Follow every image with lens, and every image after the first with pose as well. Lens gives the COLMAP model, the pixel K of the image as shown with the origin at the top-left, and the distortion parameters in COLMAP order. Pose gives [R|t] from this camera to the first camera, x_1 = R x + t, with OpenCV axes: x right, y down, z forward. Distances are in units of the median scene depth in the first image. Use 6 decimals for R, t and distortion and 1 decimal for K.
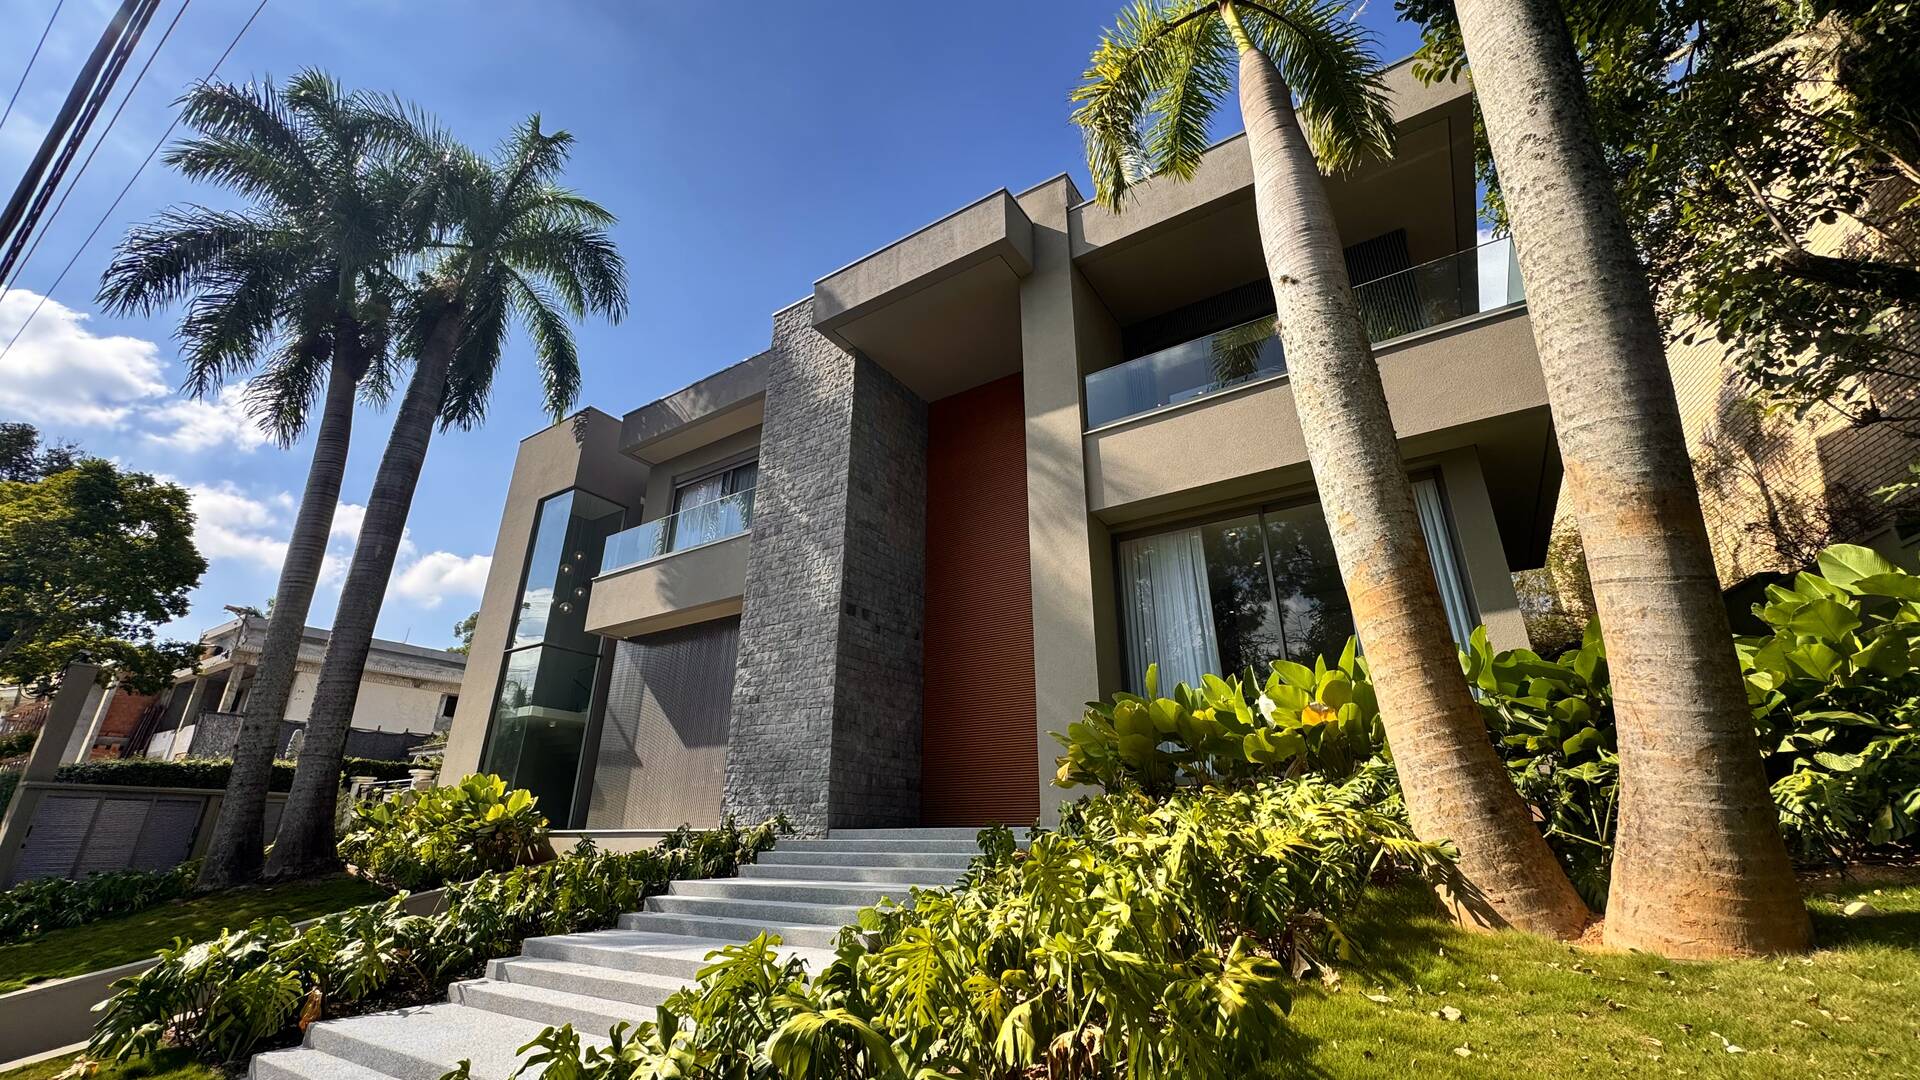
lens RADIAL K [[765.3, 0, 960.0], [0, 765.3, 540.0], [0, 0, 1]] dist [0.000401, -0.001038]
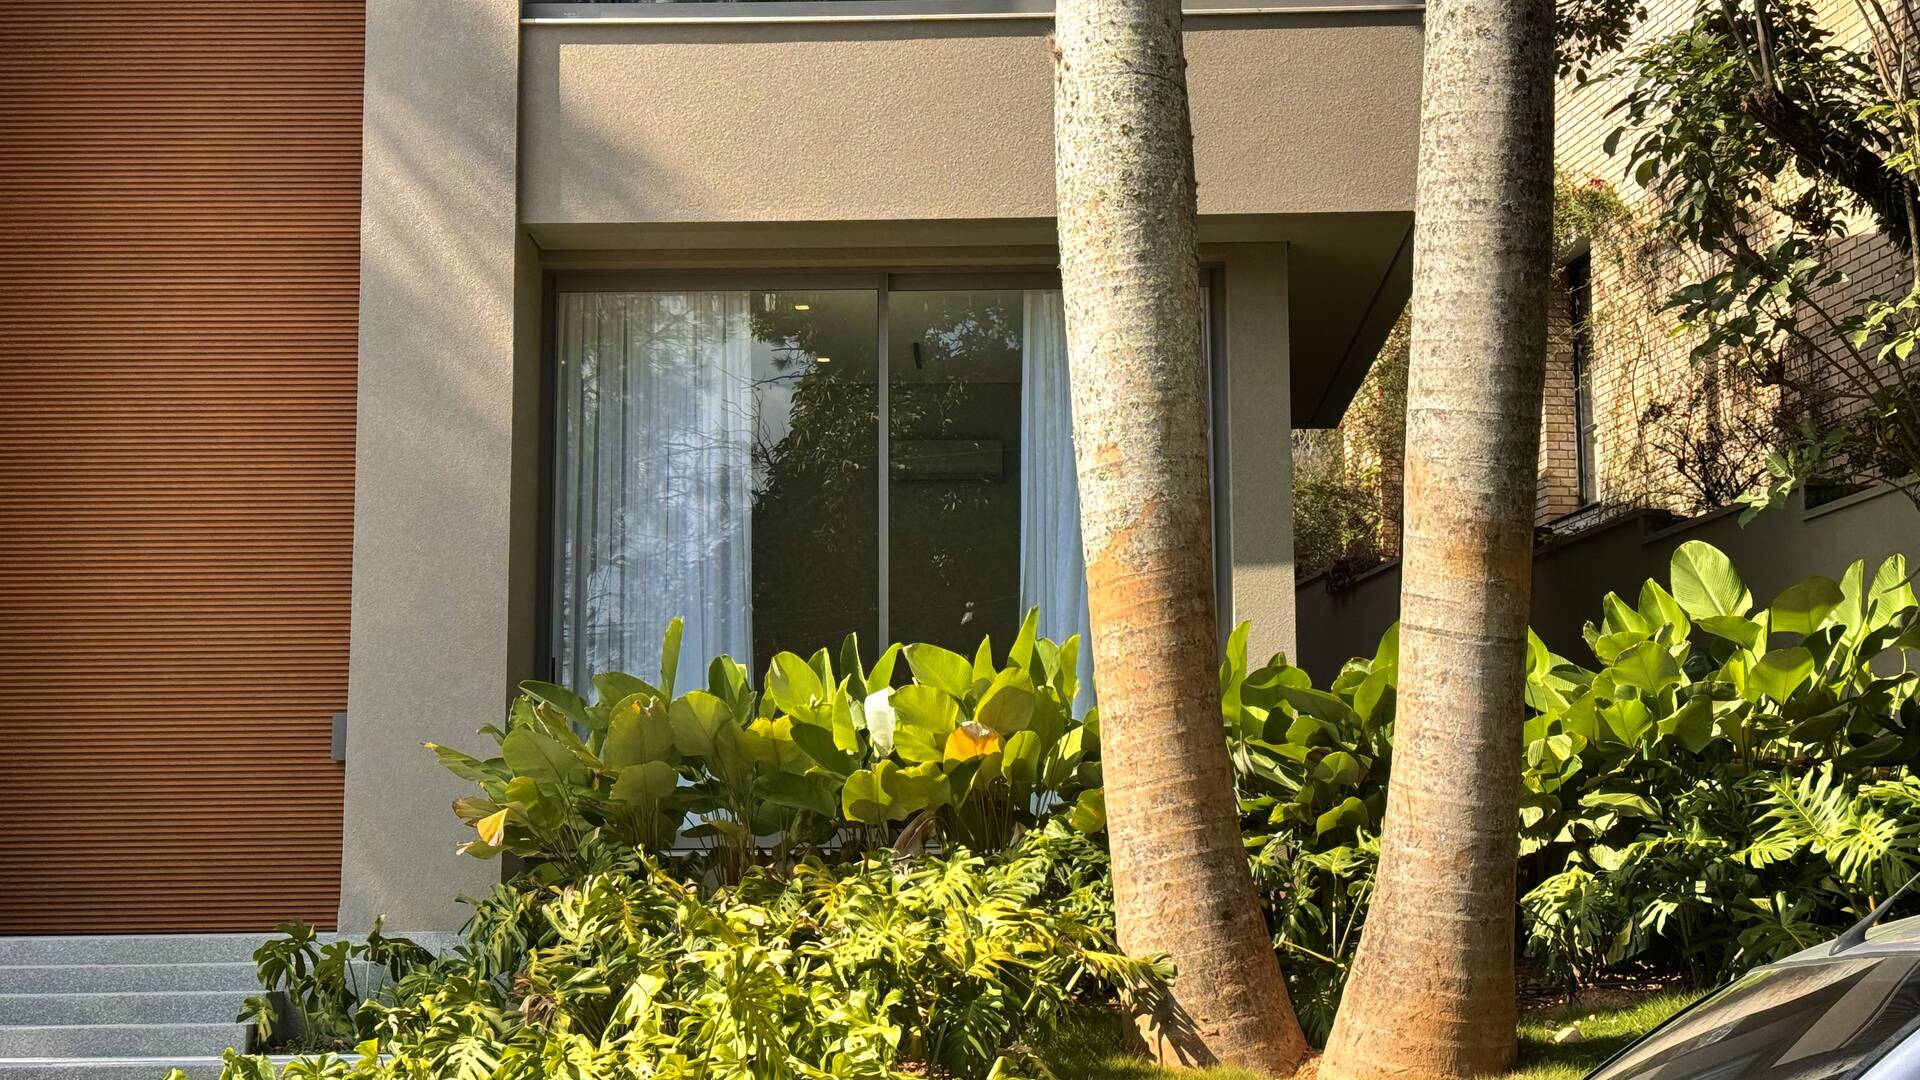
lens RADIAL K [[2679.6, 0, 960.0], [0, 2679.6, 540.0], [0, 0, 1]] dist [0.228036, -0.466173]
pose [[0.856544, 0.077629, 0.510203, -0.799350], [-0.185450, 0.968885, 0.163920, -0.340278], [-0.481603, -0.235021, 0.844289, -0.890937]]
